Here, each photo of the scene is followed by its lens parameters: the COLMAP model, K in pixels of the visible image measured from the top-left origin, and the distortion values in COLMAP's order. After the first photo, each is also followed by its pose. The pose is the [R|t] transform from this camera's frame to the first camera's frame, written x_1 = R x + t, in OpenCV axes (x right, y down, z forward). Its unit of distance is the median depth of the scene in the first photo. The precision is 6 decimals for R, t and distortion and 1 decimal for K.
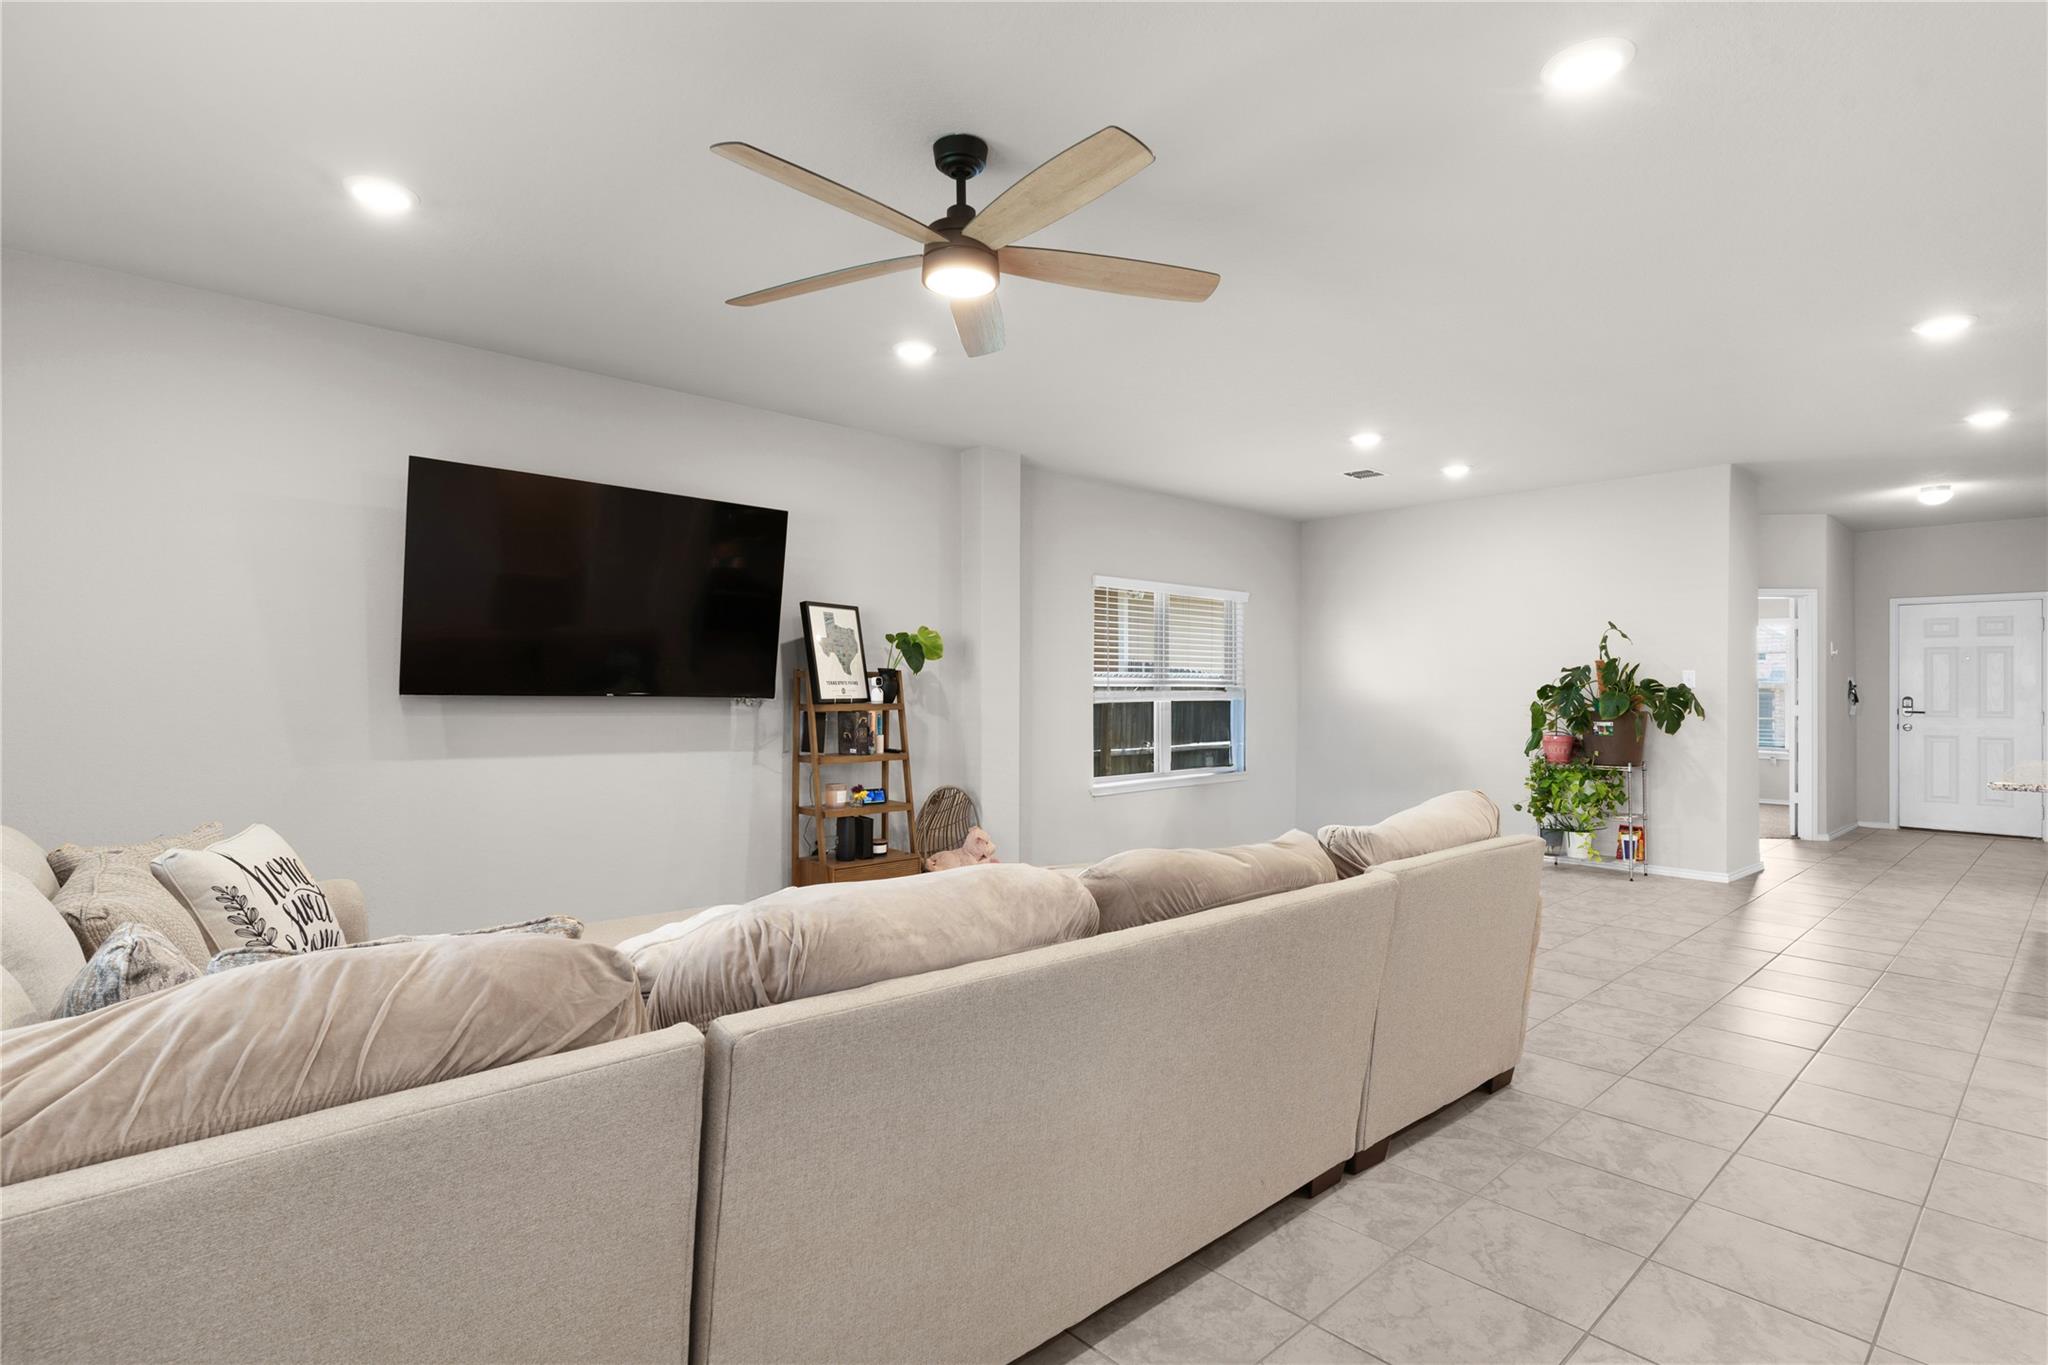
lens RADIAL K [[1002.4, 0, 1018.8], [0, 1002.4, 680.0], [0, 0, 1]] dist [0.006999, -0.000422]
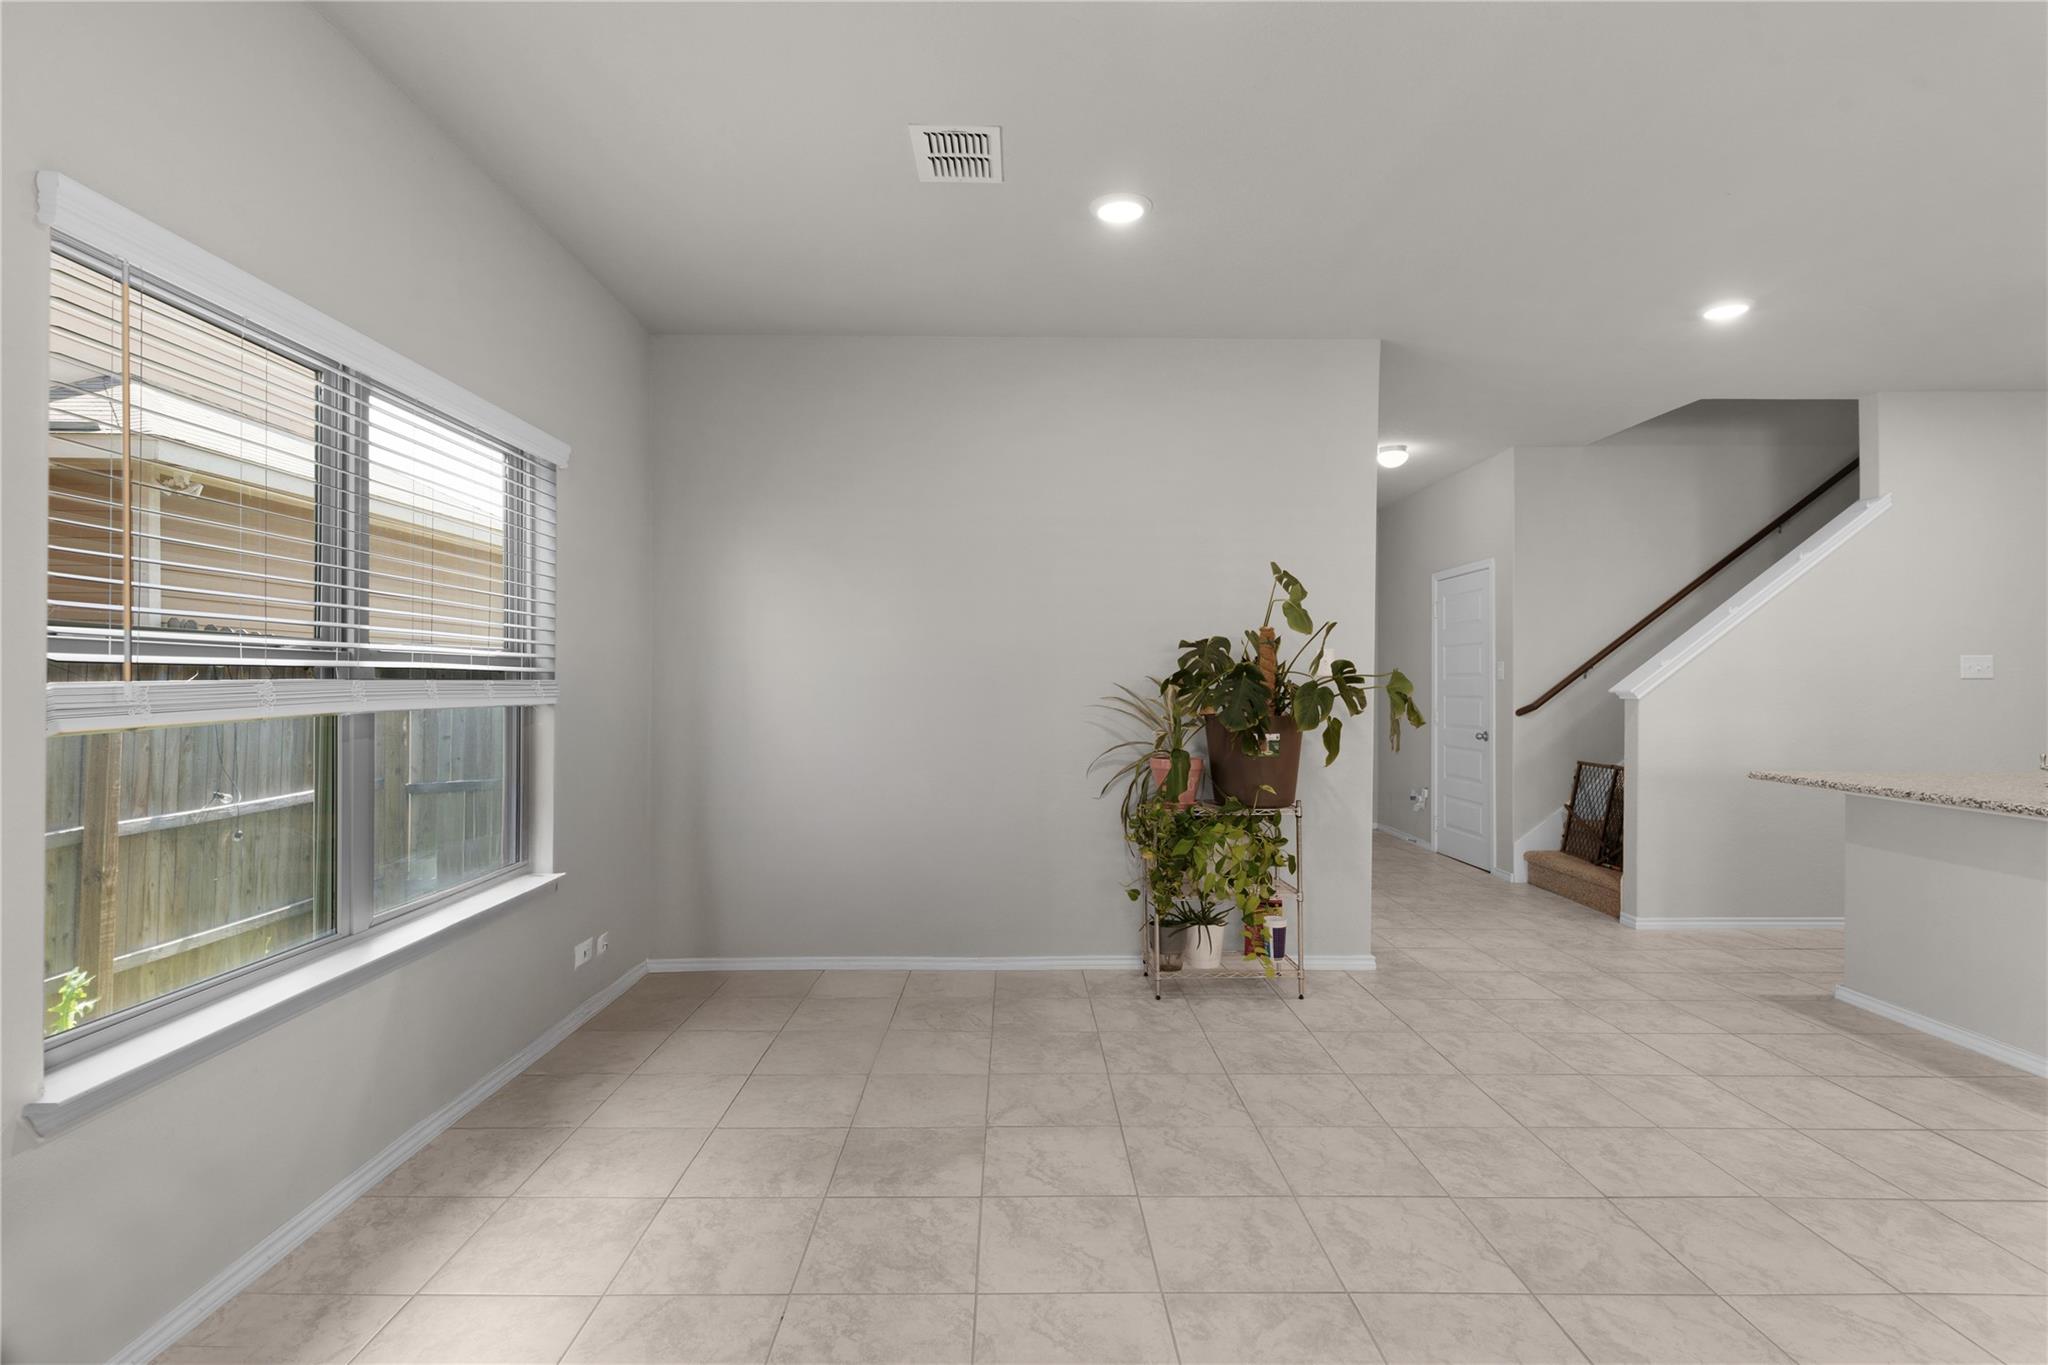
lens RADIAL K [[1002.4, 0, 1011.4], [0, 1002.4, 682.5], [0, 0, 1]] dist [0.006999, -0.000422]
pose [[0.676645, -0.000056, 0.736310, 0.069706], [-0.009435, 0.999917, 0.008747, 0.010112], [-0.736249, -0.012866, 0.676588, 0.883801]]
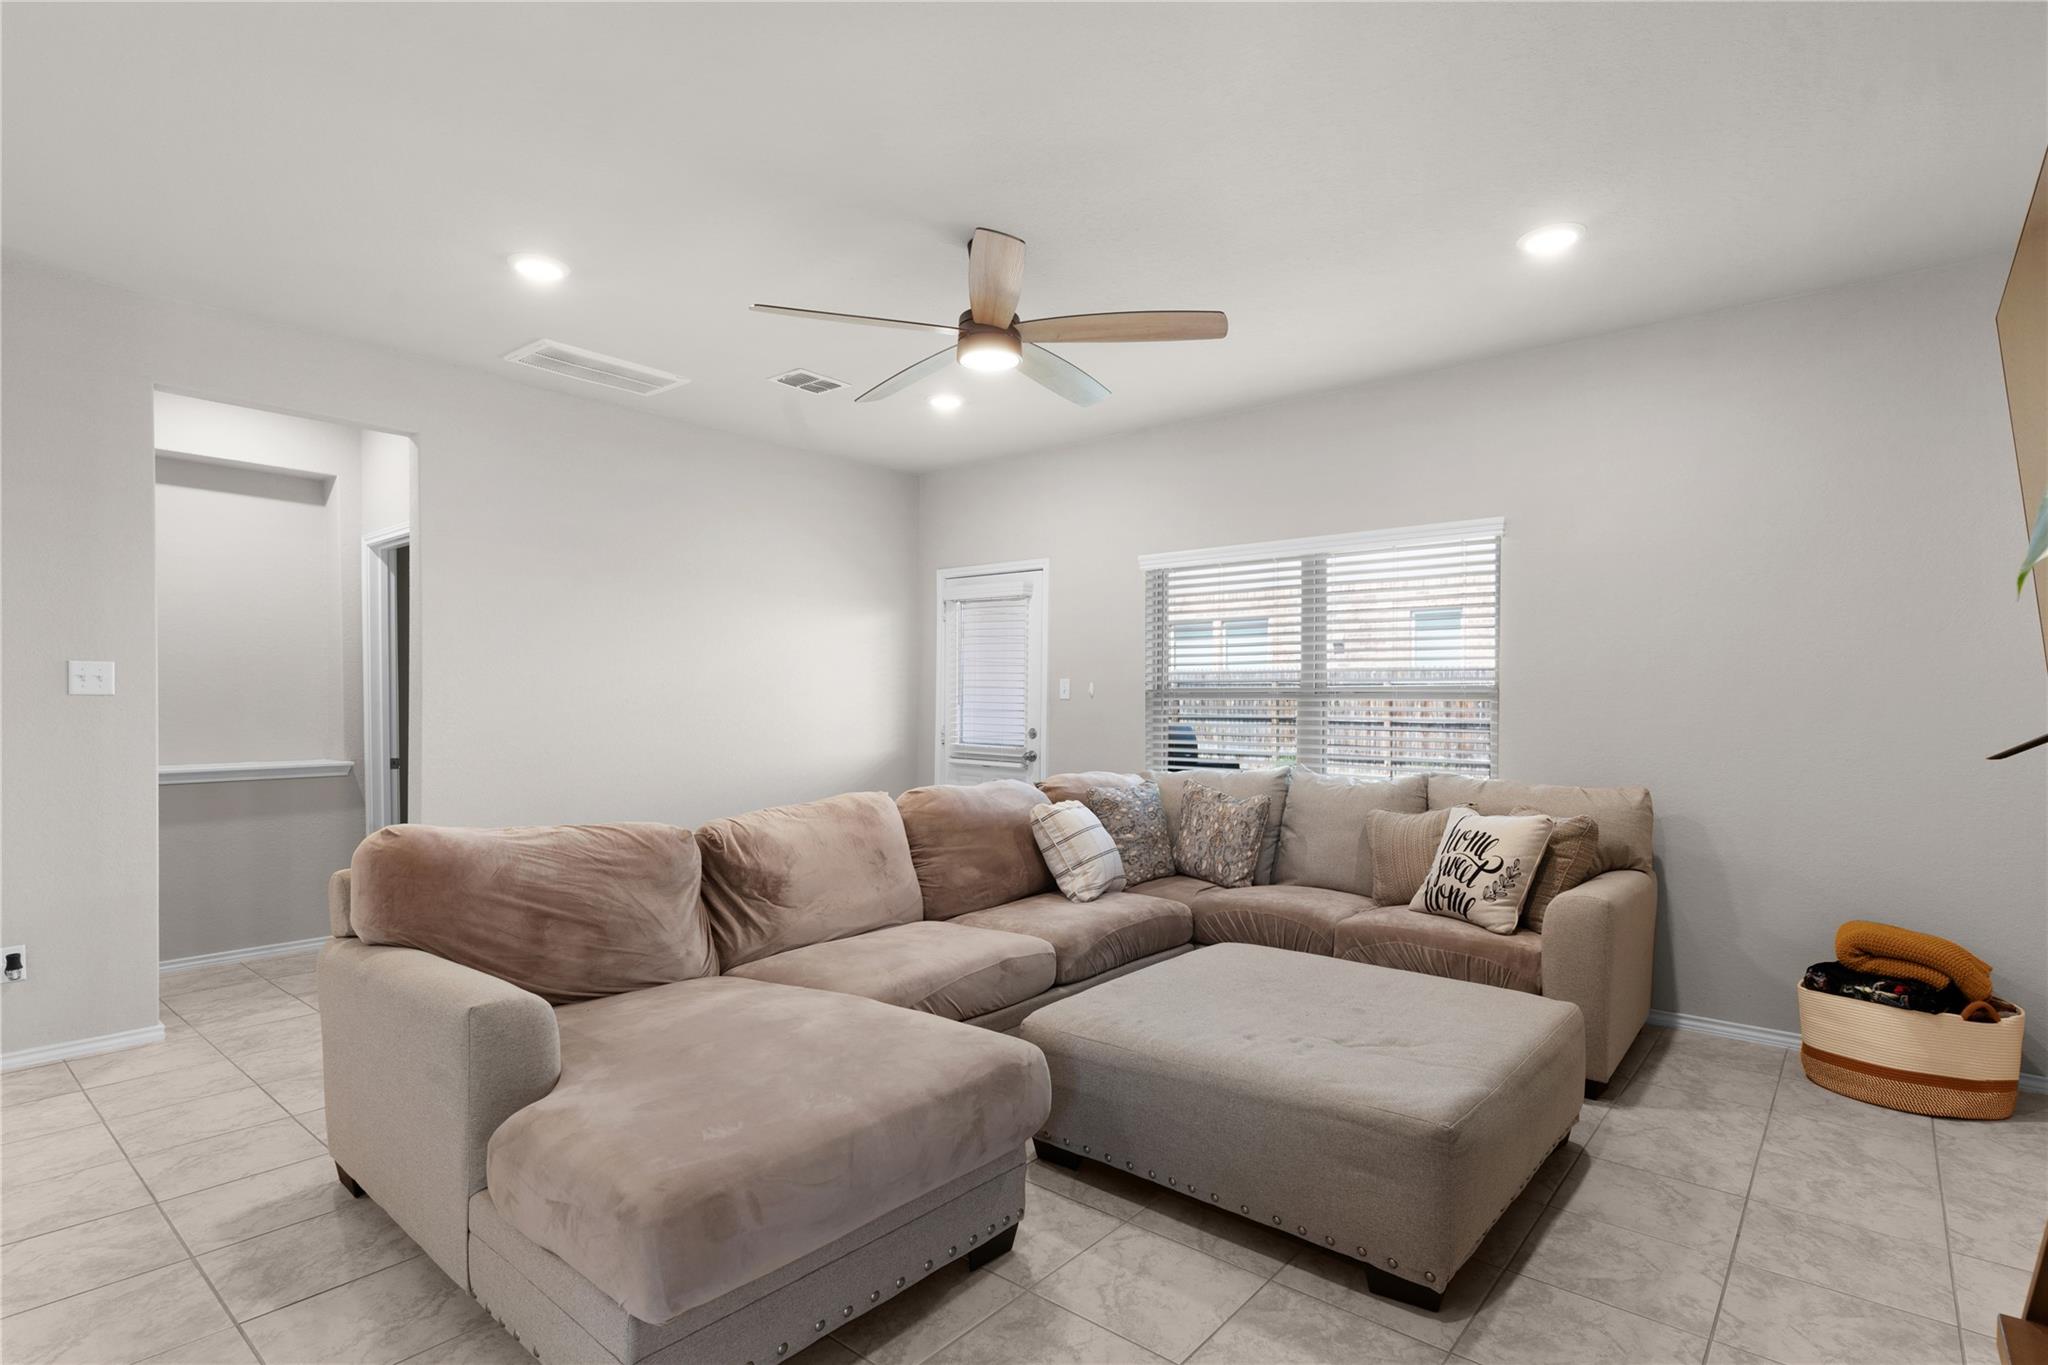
lens RADIAL K [[1002.4, 0, 1022.3], [0, 1002.4, 722.6], [0, 0, 1]] dist [0.006999, -0.000422]
pose [[-0.992060, -0.005043, -0.125661, 0.027092], [-0.006275, 0.999936, 0.009410, 0.009455], [0.125606, 0.010124, -0.992029, 1.111854]]
